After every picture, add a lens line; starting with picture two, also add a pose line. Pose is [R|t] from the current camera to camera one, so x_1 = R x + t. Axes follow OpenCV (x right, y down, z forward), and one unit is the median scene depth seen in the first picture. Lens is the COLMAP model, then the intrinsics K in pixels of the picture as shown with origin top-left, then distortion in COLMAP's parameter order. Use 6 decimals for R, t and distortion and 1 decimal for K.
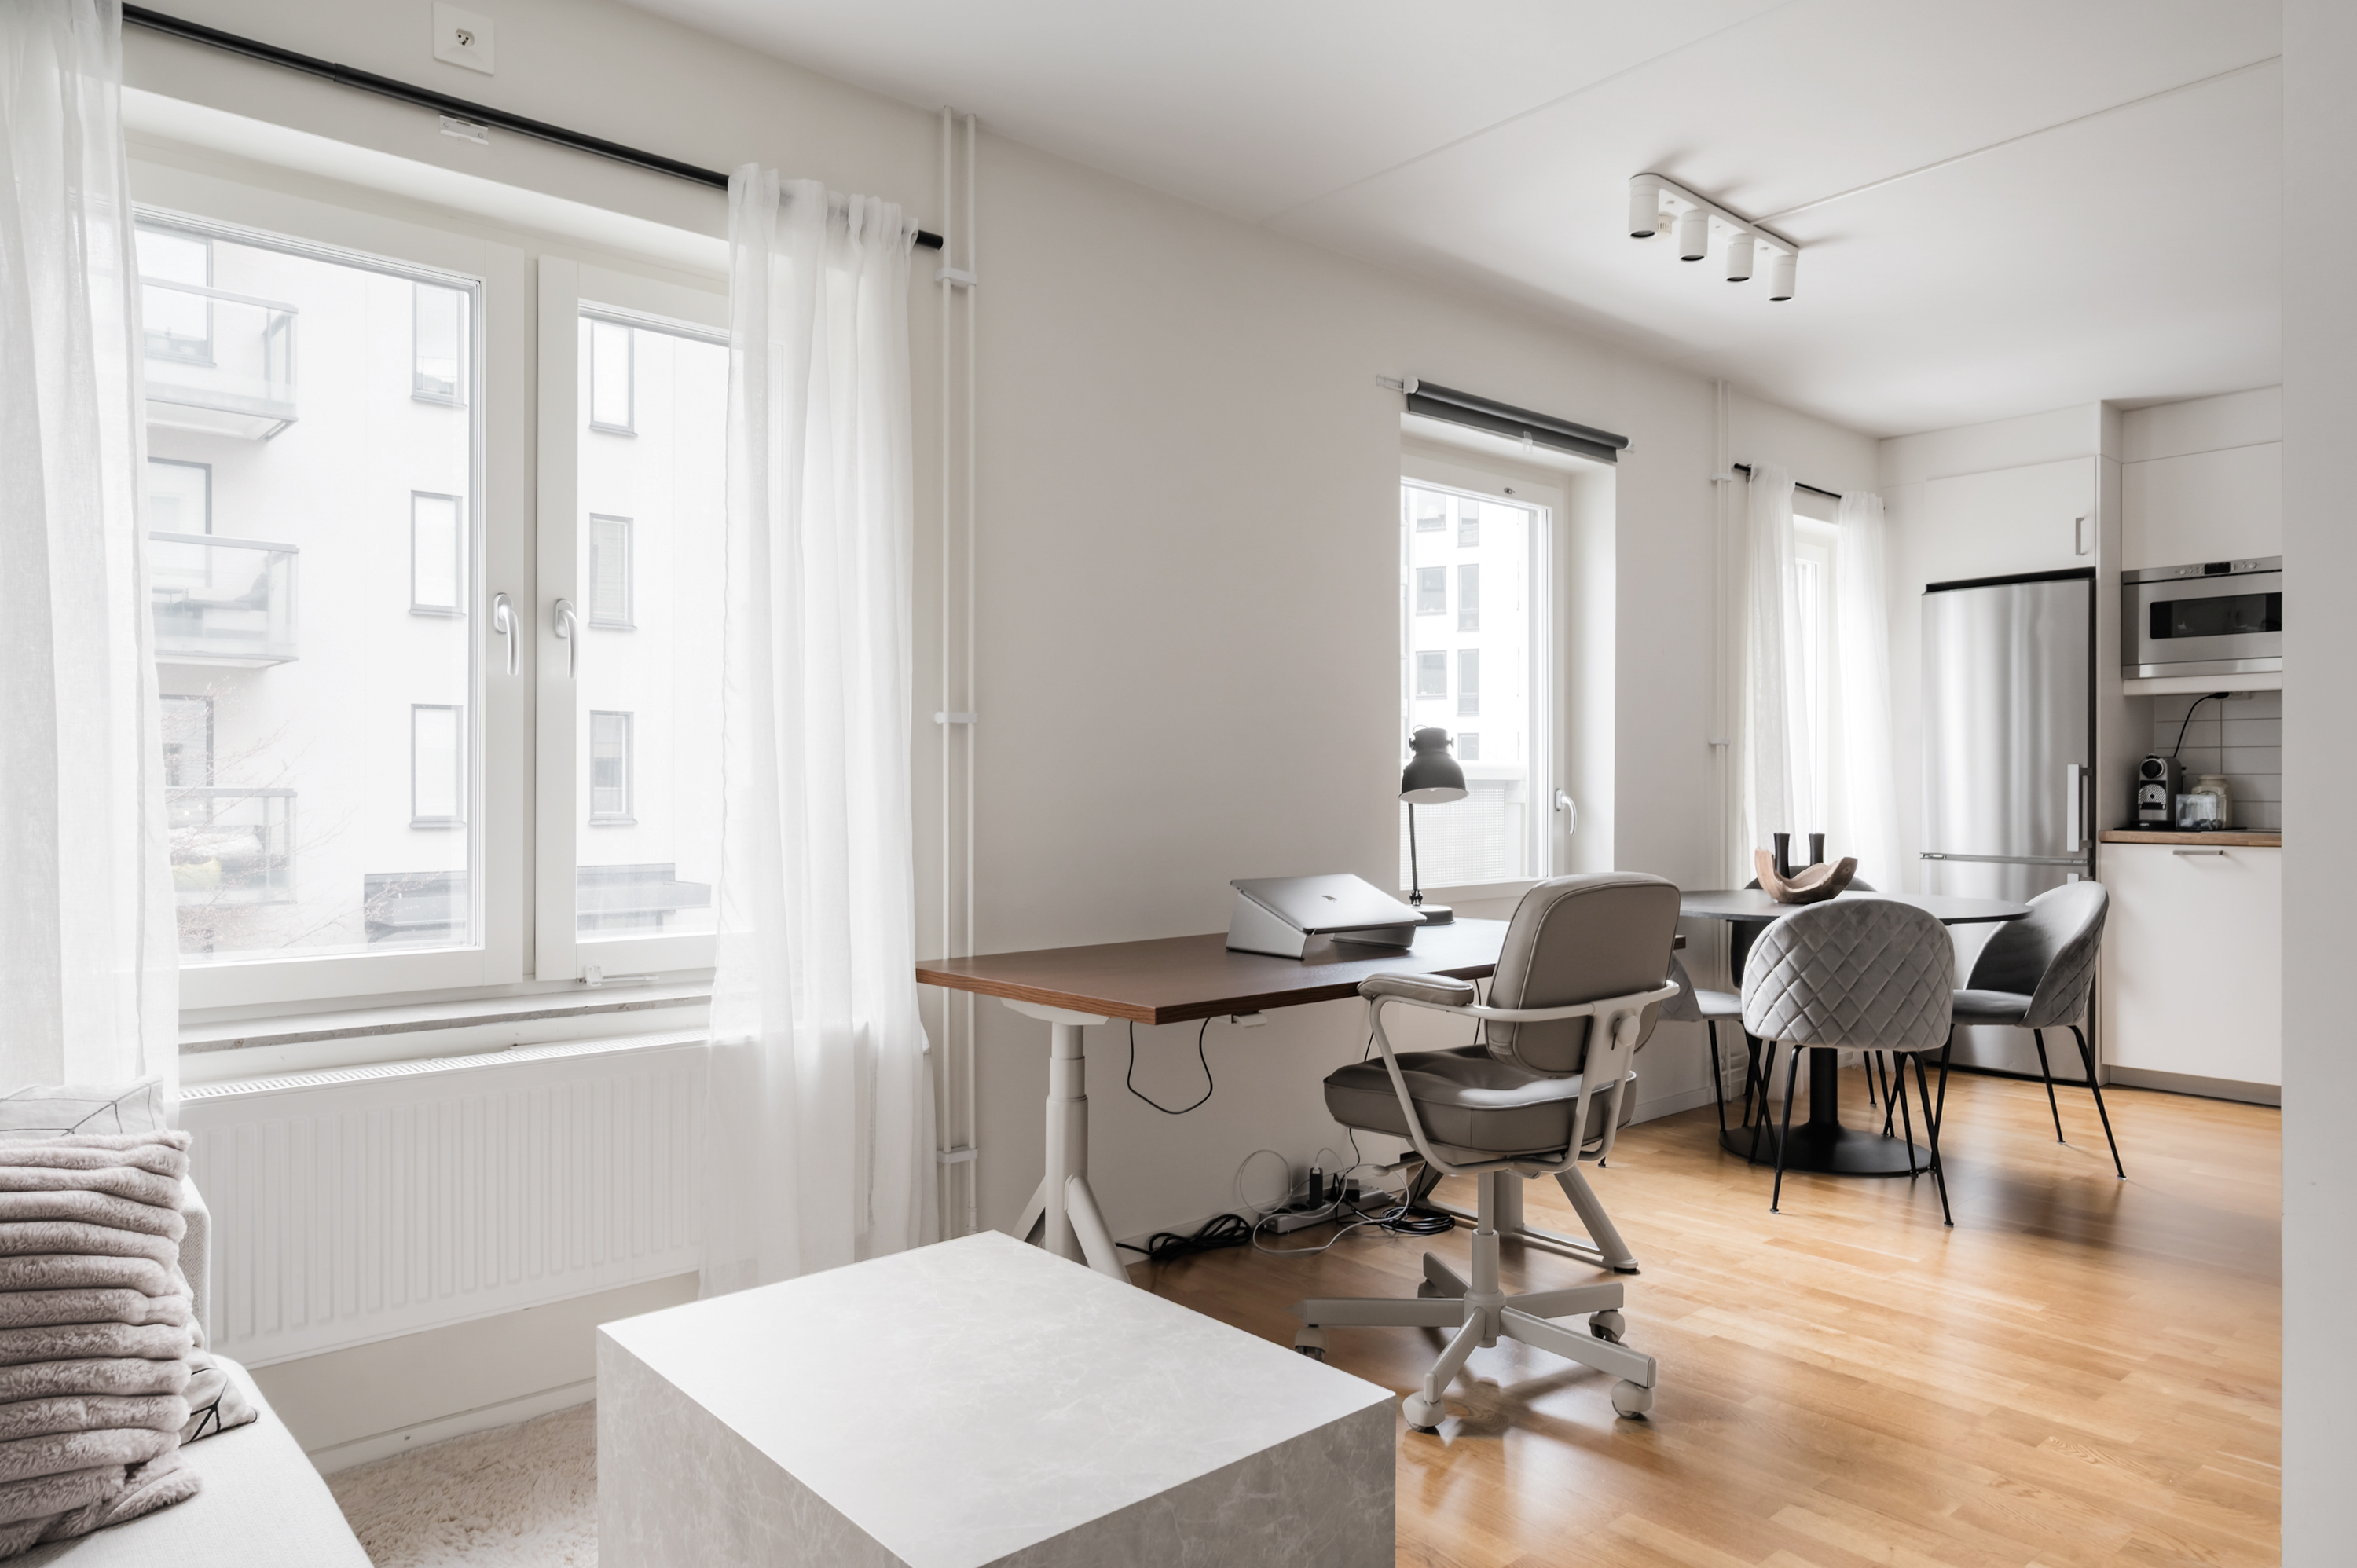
lens RADIAL K [[1439.8, 0, 1178.5], [0, 1439.8, 784.0], [0, 0, 1]] dist [-0.000626, -0.000967]
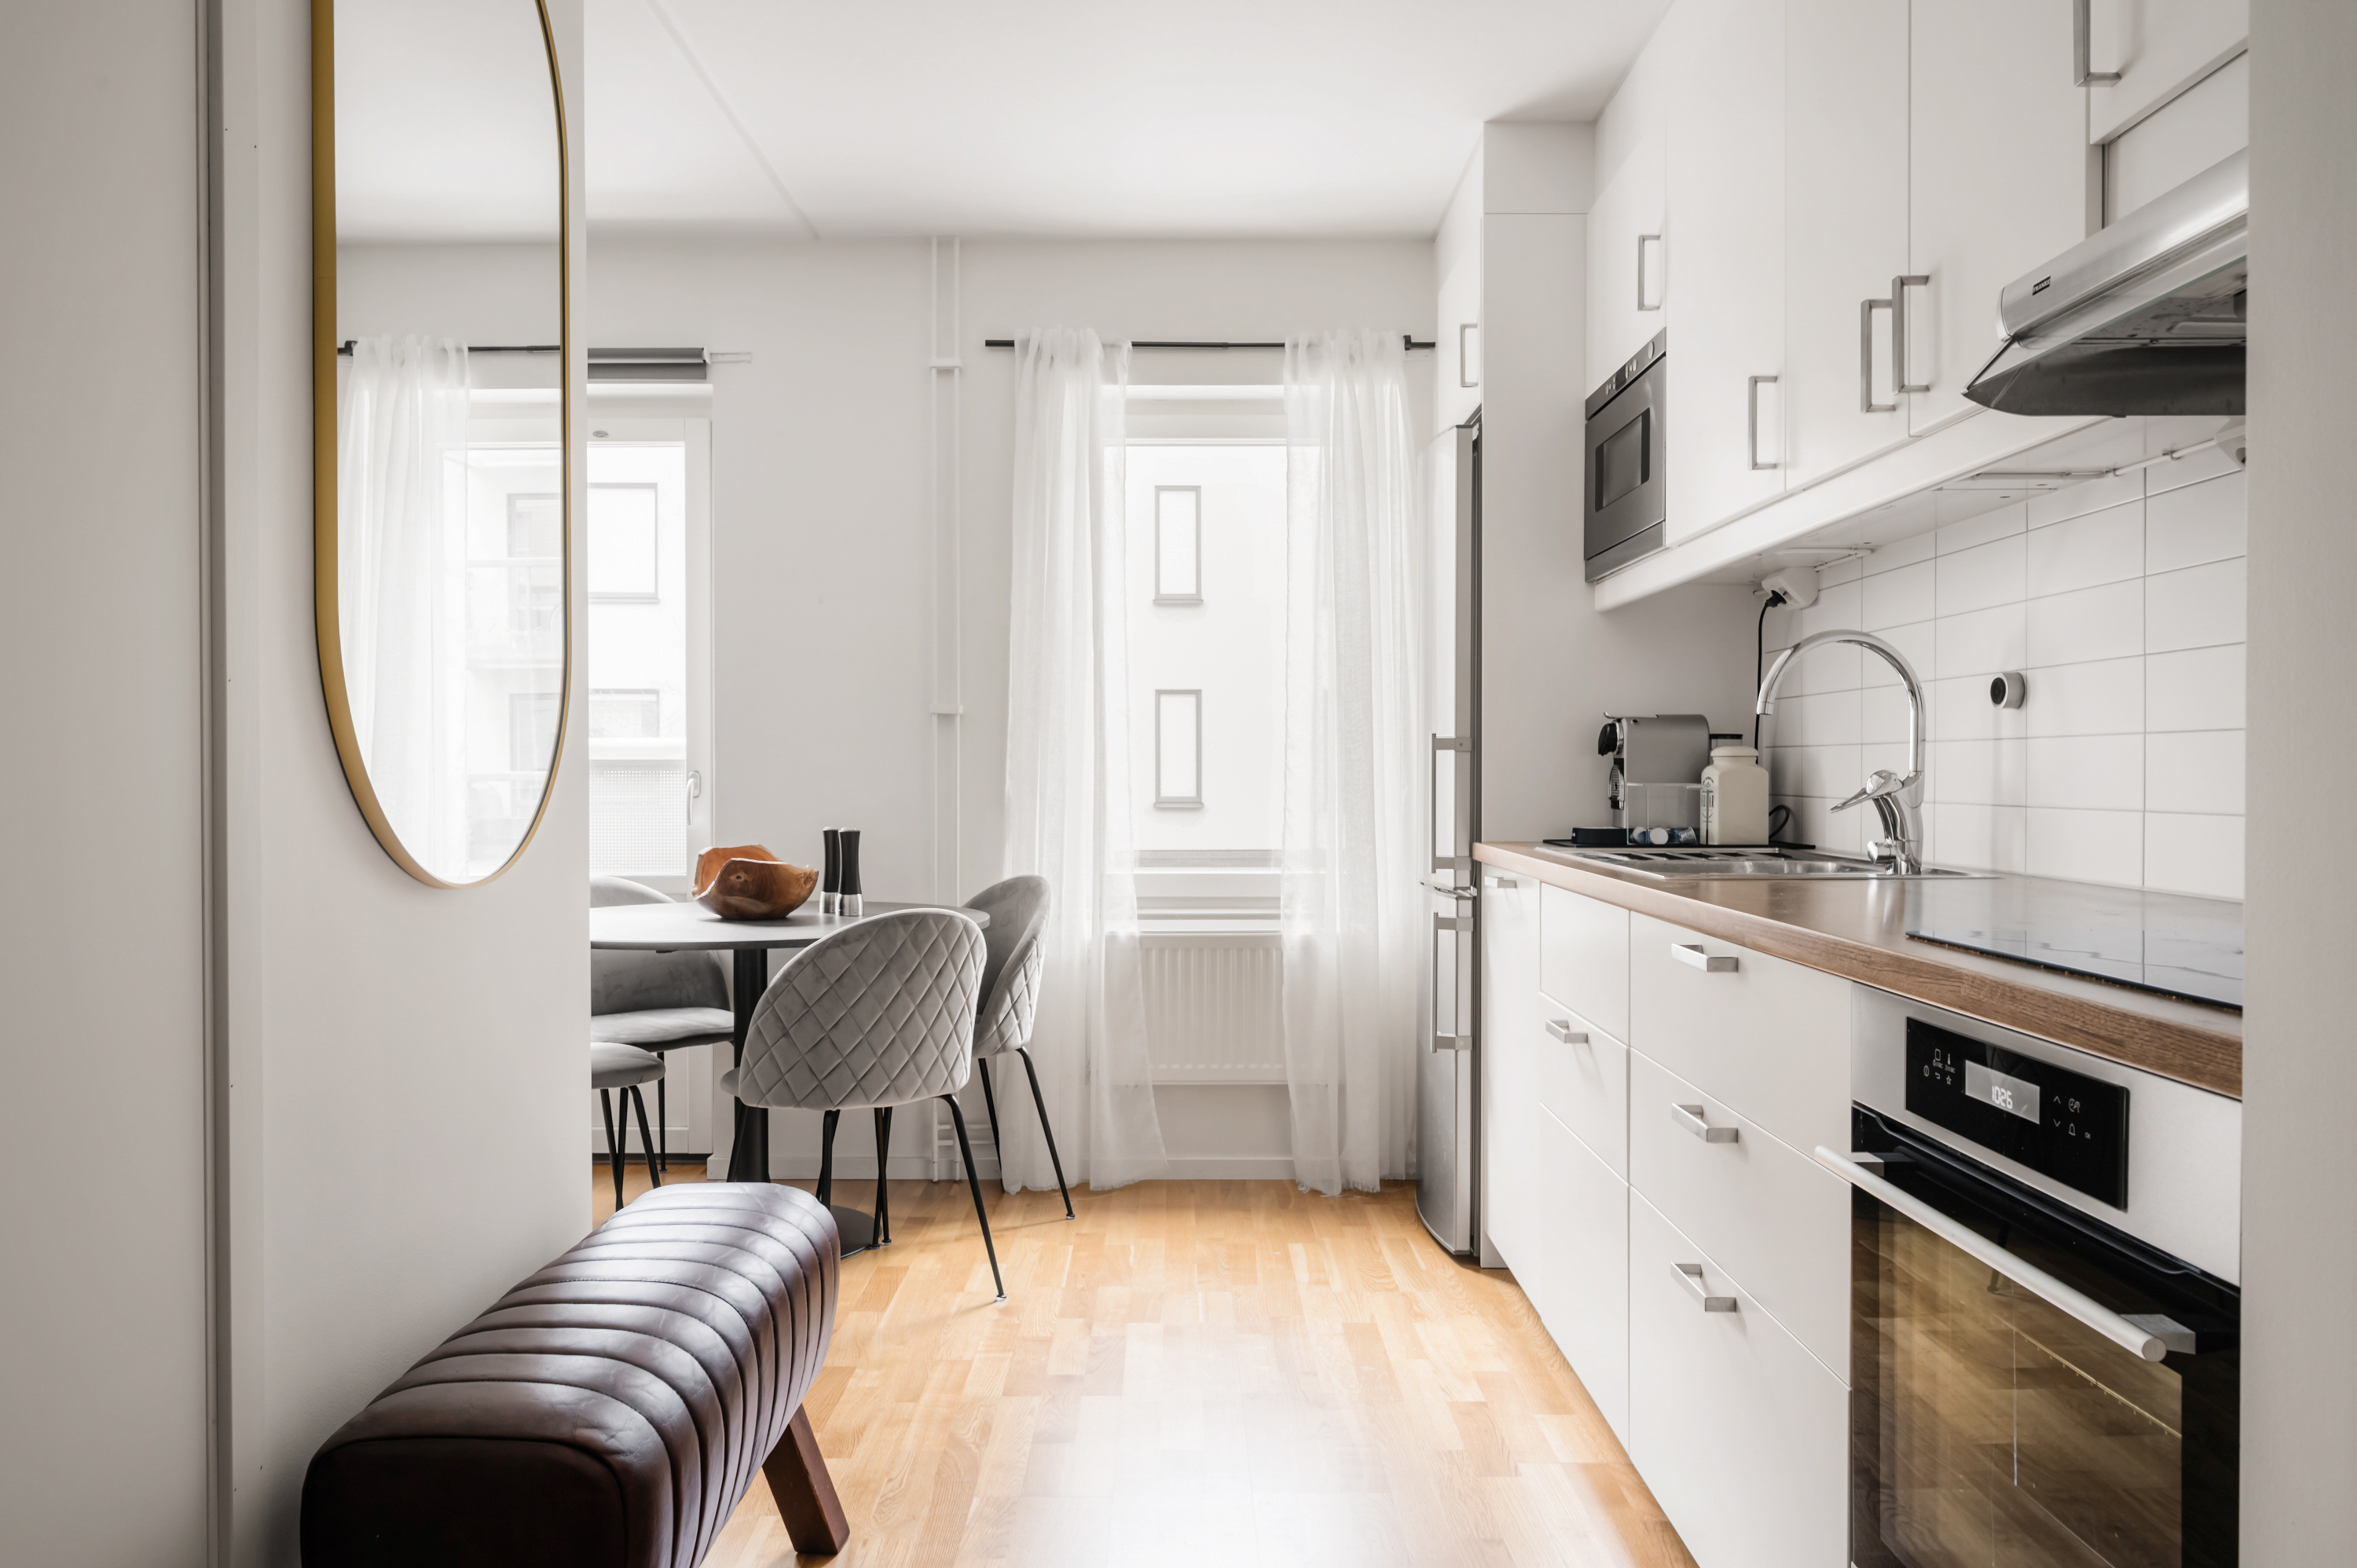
lens RADIAL K [[1690.9, 0, 1178.5], [0, 1690.9, 784.0], [0, 0, 1]] dist [-0.001668, -0.000354]
pose [[0.752842, 0.007906, -0.658153, 1.018817], [-0.003011, 0.999959, 0.008568, 0.001715], [0.658194, -0.004469, 0.752835, 0.387314]]
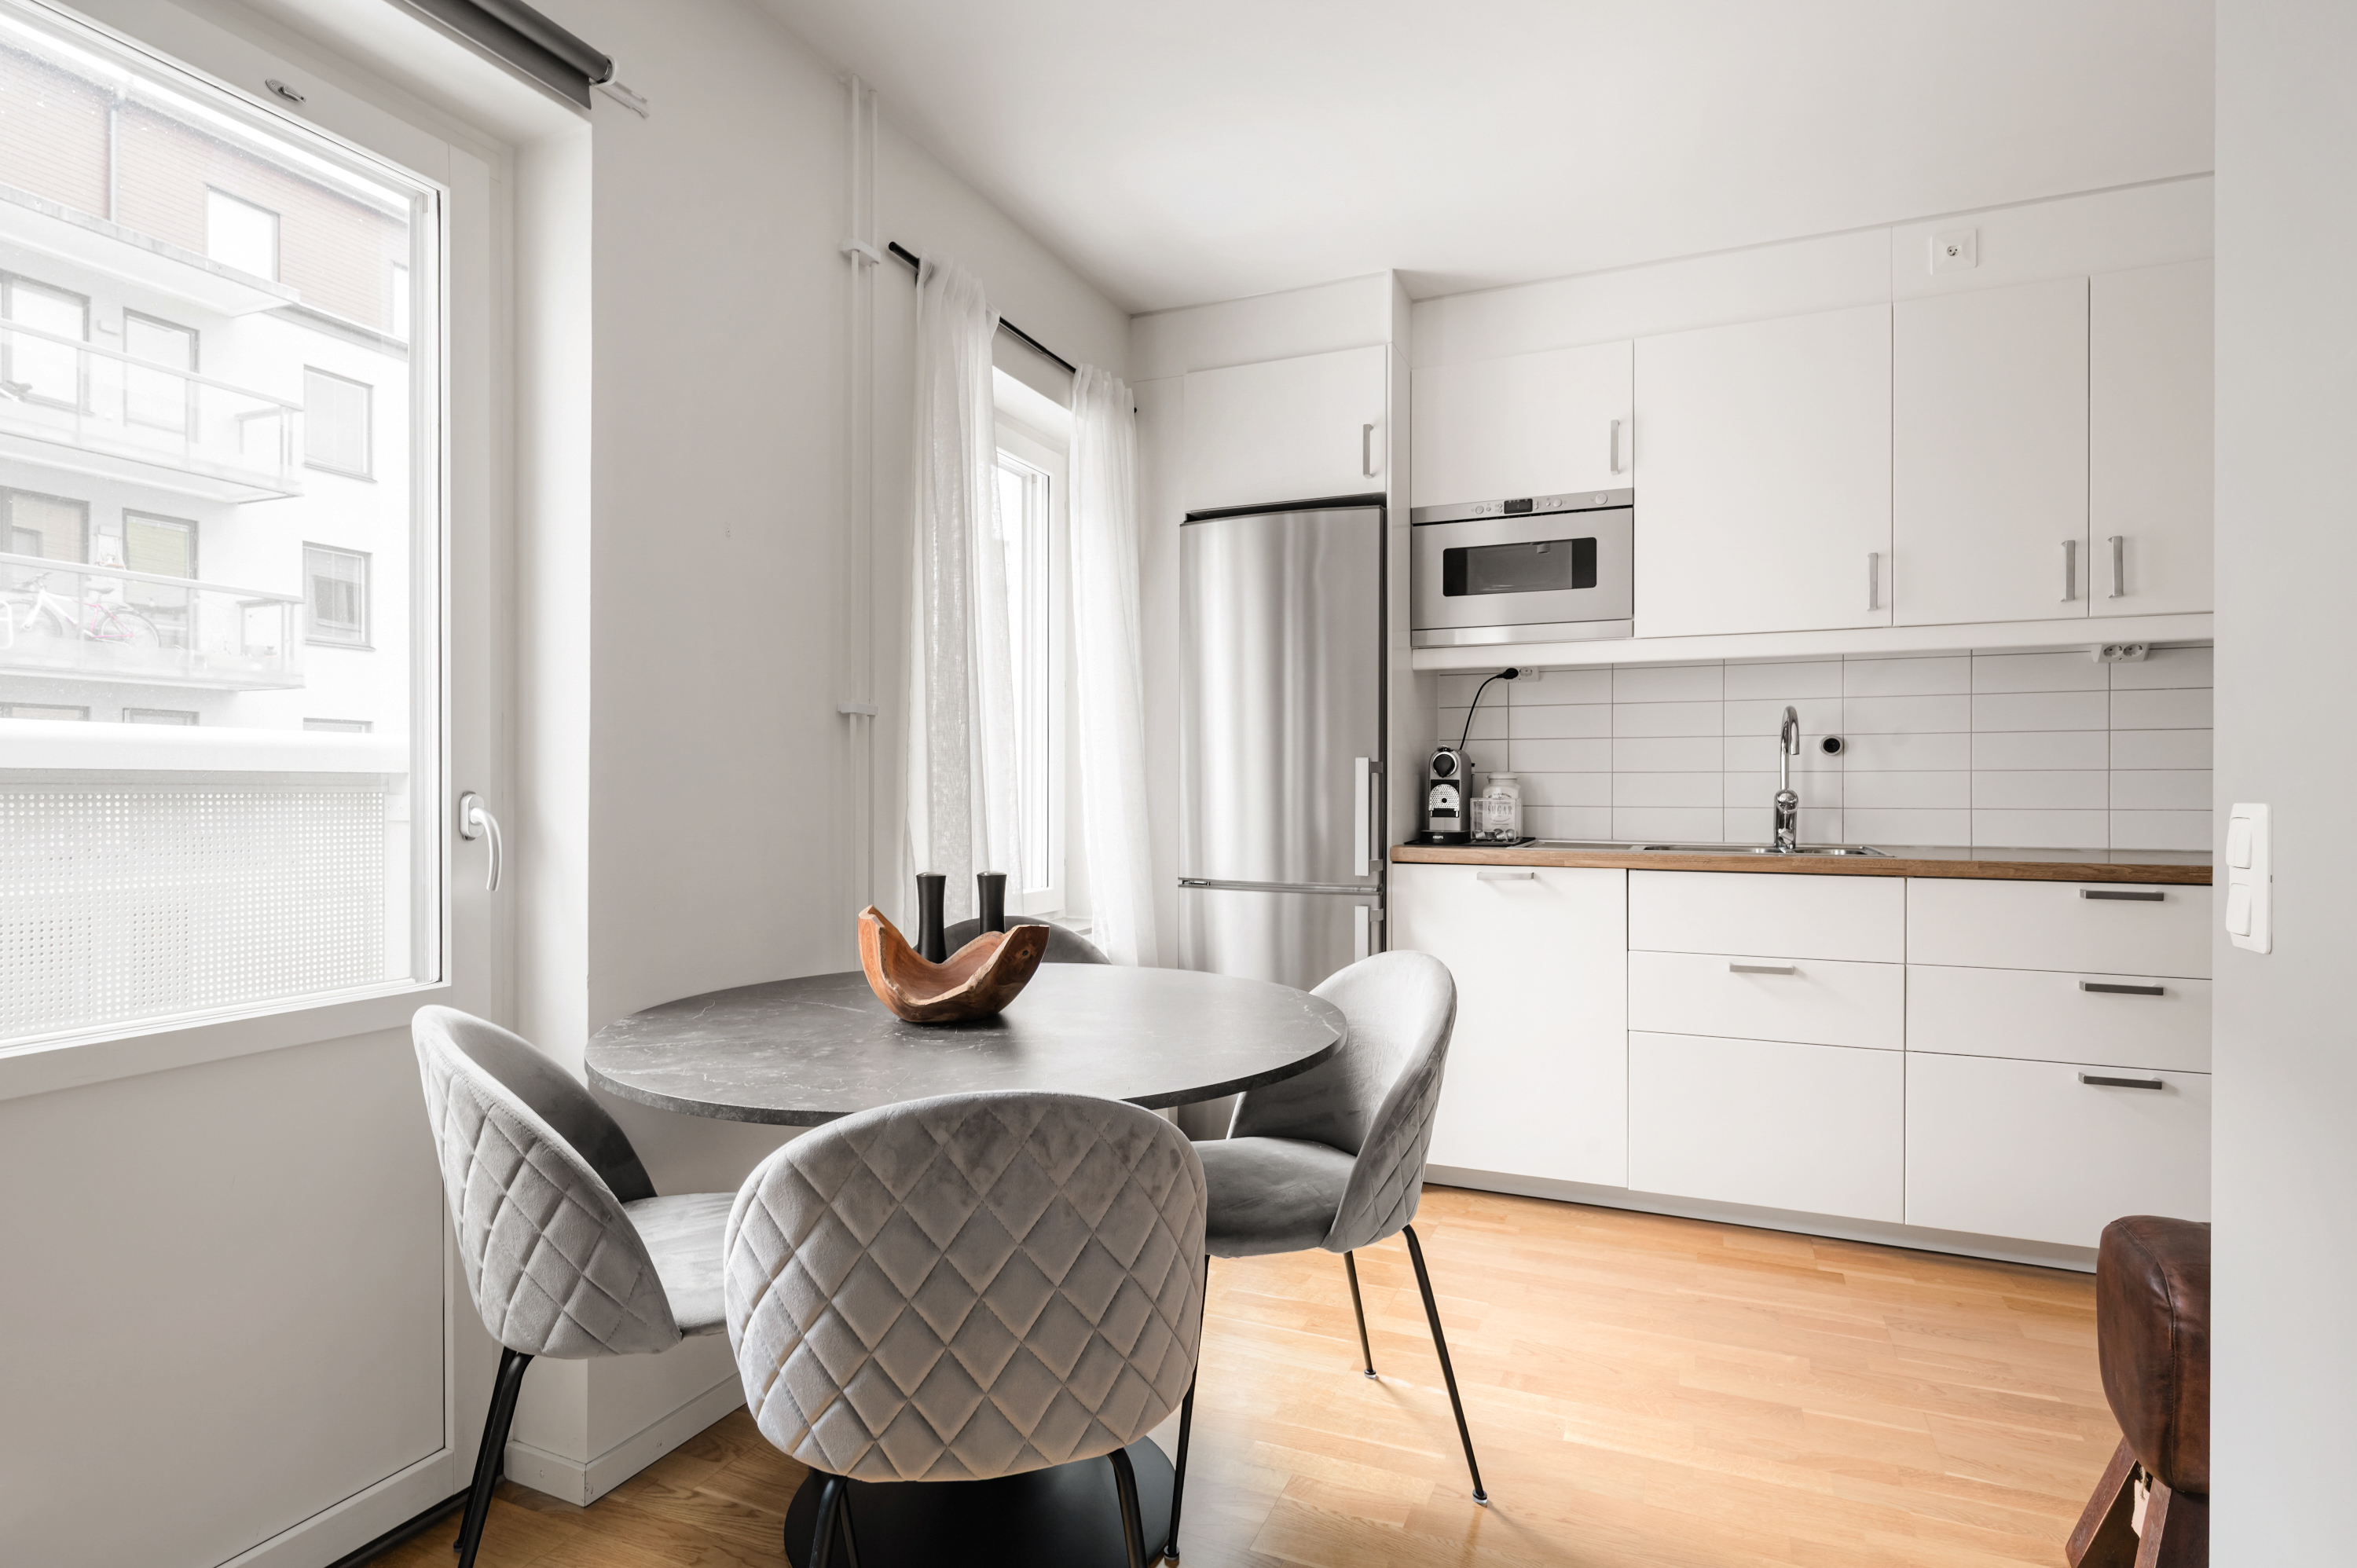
lens RADIAL K [[1229.2, 0, 1178.5], [0, 1229.2, 784.0], [0, 0, 1]] dist [0.025941, 0.000123]
pose [[0.898431, 0.001283, 0.439112, 0.262408], [-0.000586, 0.999998, -0.001724, 0.000945], [-0.439114, 0.001291, 0.898431, 0.477436]]
